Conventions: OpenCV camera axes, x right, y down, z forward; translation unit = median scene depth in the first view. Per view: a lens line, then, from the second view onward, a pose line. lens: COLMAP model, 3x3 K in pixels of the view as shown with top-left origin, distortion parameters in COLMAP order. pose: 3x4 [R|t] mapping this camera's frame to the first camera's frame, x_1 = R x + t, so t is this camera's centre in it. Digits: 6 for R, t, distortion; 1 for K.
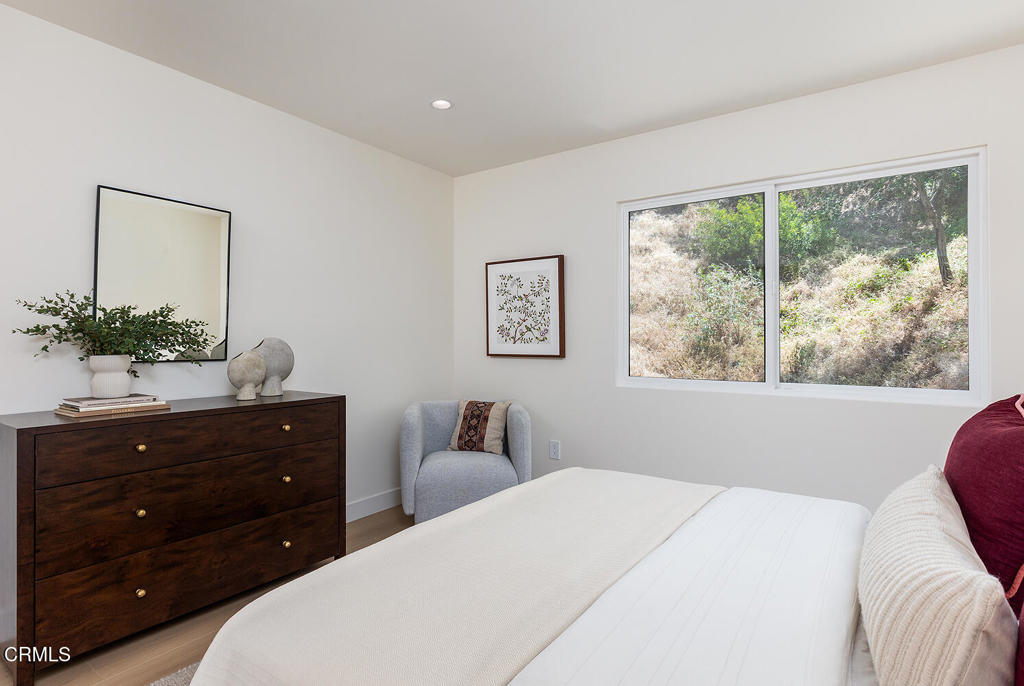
lens RADIAL K [[529.0, 0, 511.2], [0, 529.0, 335.7], [0, 0, 1]] dist [0.001643, -0.000059]
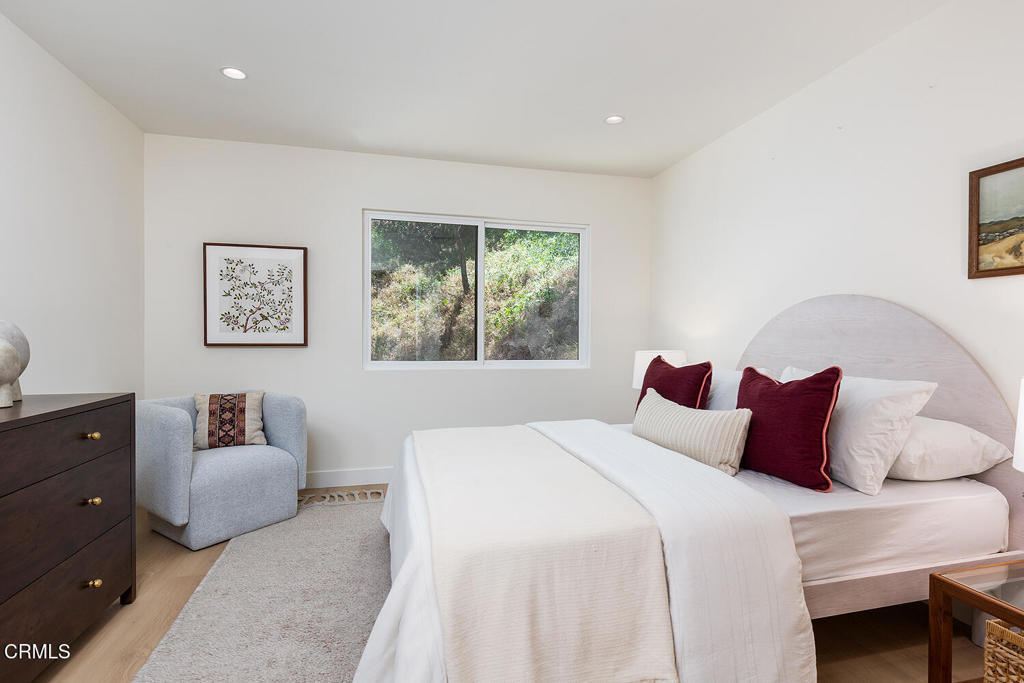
lens RADIAL K [[515.1, 0, 523.4], [0, 515.1, 332.8], [0, 0, 1]] dist [0.000574, 0.000534]
pose [[0.644331, 0.005825, 0.764725, -0.382501], [-0.012199, 0.999922, 0.002661, 0.007316], [-0.764649, -0.011044, 0.644352, 0.014503]]
